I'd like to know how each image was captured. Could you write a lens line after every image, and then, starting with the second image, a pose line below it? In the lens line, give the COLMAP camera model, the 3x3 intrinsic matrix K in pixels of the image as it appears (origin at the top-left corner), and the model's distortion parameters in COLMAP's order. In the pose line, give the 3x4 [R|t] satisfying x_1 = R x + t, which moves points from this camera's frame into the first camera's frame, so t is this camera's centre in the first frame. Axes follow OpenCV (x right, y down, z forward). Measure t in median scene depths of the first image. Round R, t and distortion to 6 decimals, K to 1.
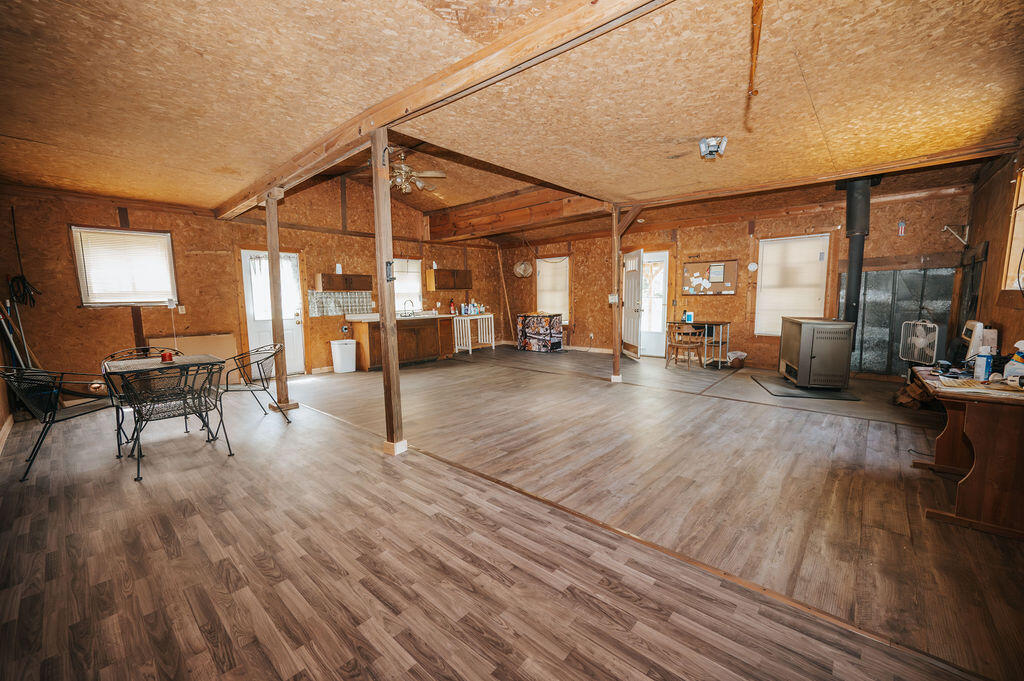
lens RADIAL K [[399.5, 0, 519.5], [0, 399.5, 344.5], [0, 0, 1]] dist [-0.000165, -0.000006]
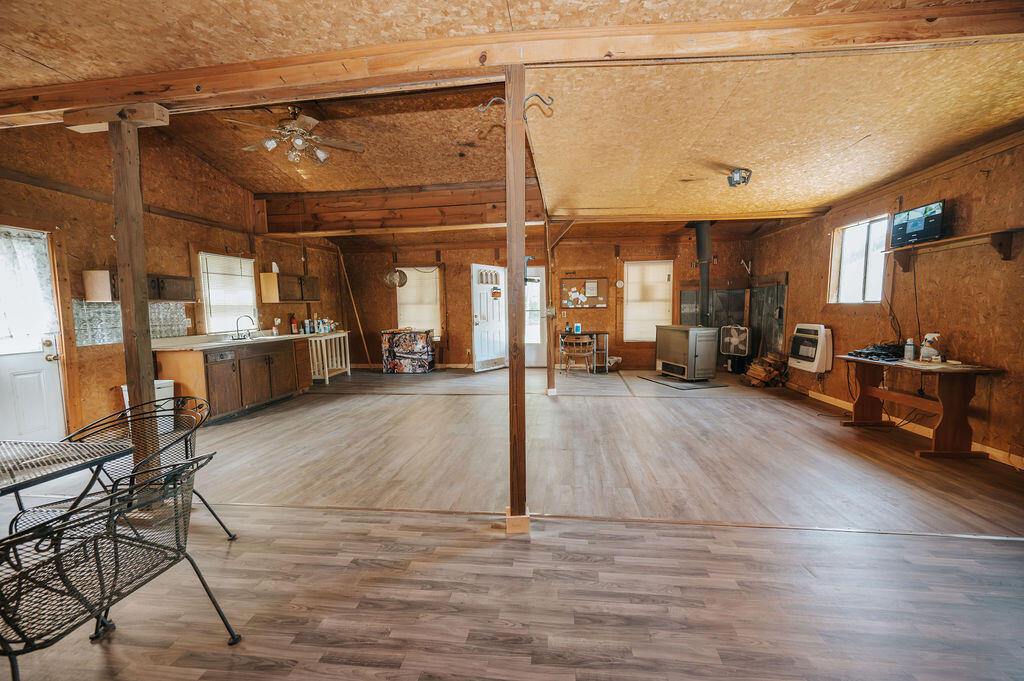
lens RADIAL K [[399.5, 0, 517.3], [0, 399.5, 344.9], [0, 0, 1]] dist [-0.000165, -0.000006]
pose [[0.828055, -0.051072, 0.558315, -0.293760], [0.071435, 0.997337, -0.014717, -0.017199], [-0.556077, 0.052070, 0.829498, 0.173281]]
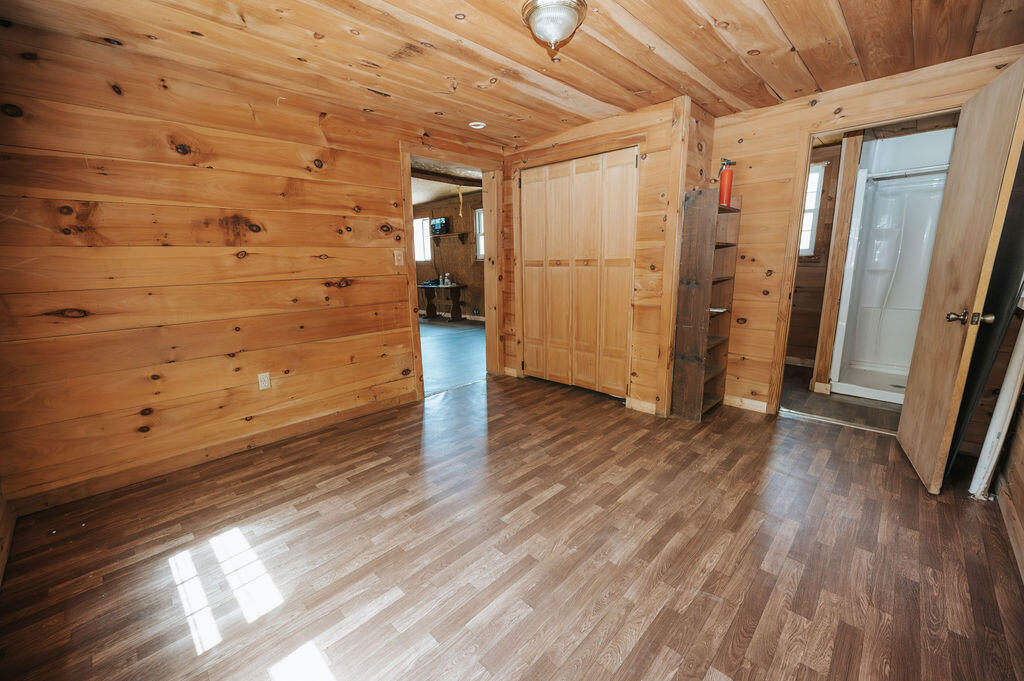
lens RADIAL K [[399.5, 0, 516.6], [0, 399.5, 344.5], [0, 0, 1]] dist [-0.000165, -0.000006]
pose [[0.061379, -0.192502, 0.979375, -0.777138], [0.132832, 0.974072, 0.183135, 0.013392], [-0.989236, 0.118852, 0.085358, 0.020007]]
